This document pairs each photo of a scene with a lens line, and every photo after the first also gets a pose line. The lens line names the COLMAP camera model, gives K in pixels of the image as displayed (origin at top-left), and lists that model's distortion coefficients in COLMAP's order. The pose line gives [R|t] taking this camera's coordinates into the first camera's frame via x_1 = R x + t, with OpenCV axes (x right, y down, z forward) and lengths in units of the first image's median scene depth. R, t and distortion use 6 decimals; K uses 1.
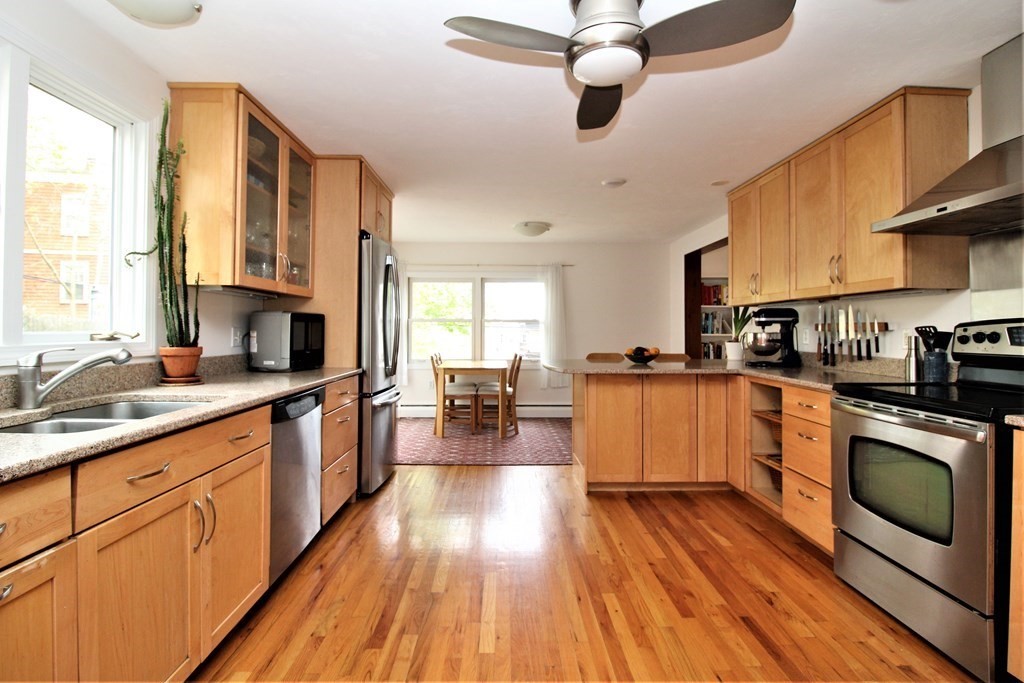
lens RADIAL K [[484.2, 0, 509.3], [0, 484.2, 325.1], [0, 0, 1]] dist [-0.000434, -0.013149]
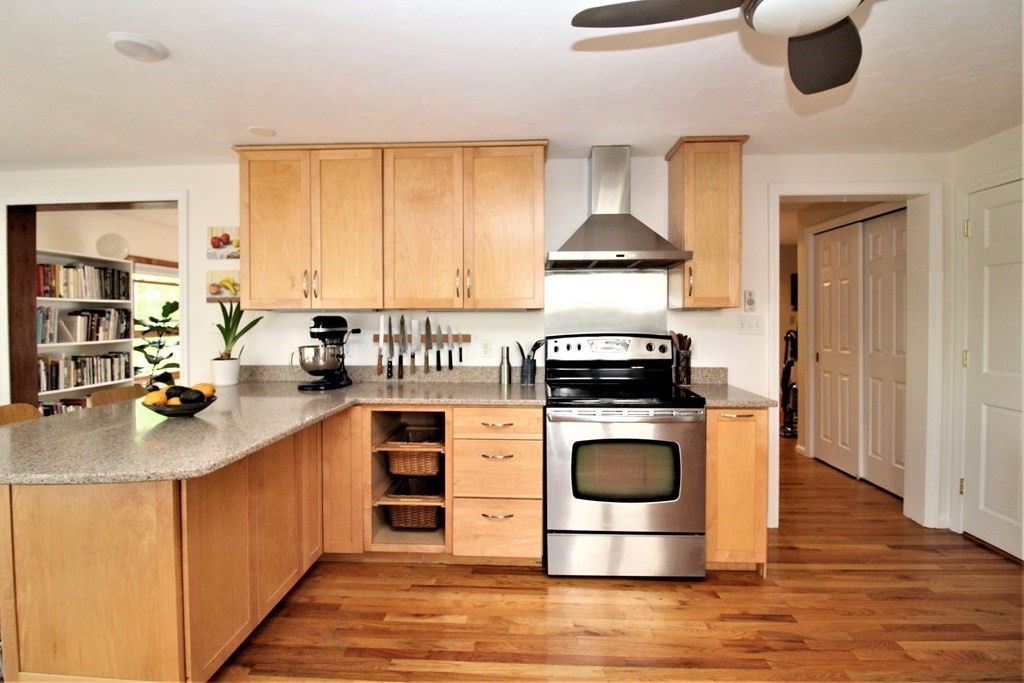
lens RADIAL K [[484.2, 0, 509.3], [0, 484.2, 325.1], [0, 0, 1]] dist [-0.000434, -0.013149]
pose [[0.062846, -0.012734, 0.997942, -0.319370], [-0.009665, 0.999864, 0.013368, -0.042304], [-0.997976, -0.010485, 0.062714, 0.830567]]
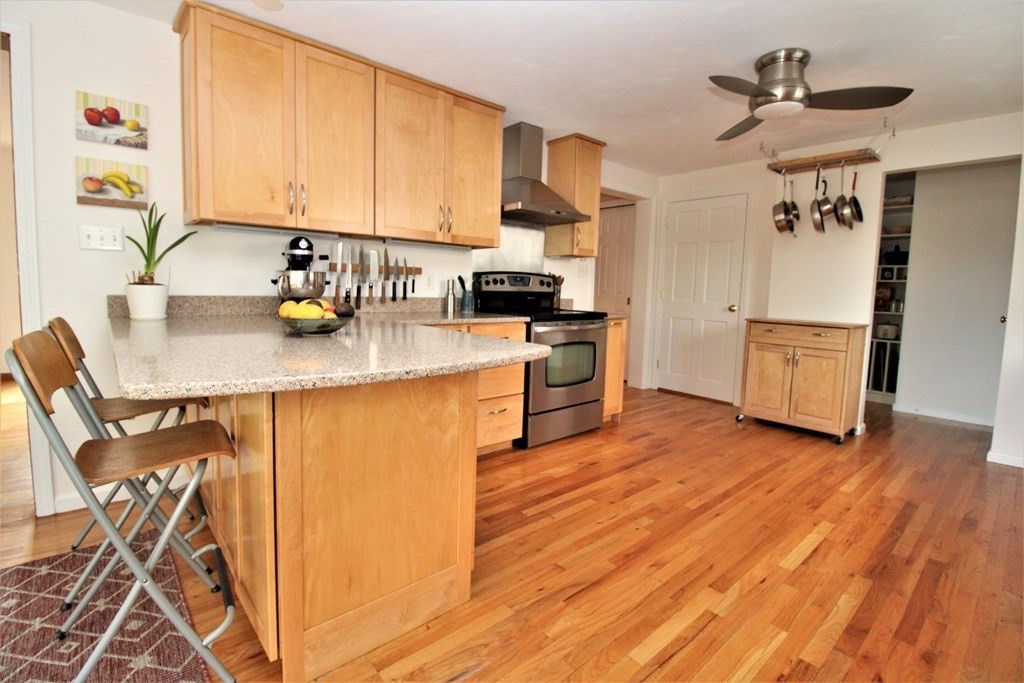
lens RADIAL K [[470.2, 0, 511.4], [0, 470.2, 326.5], [0, 0, 1]] dist [-0.002511, -0.012781]
pose [[-0.646428, -0.082368, 0.758516, -0.260597], [-0.036243, 0.996348, 0.077307, 0.041327], [-0.762114, 0.022482, -0.647053, 1.570120]]
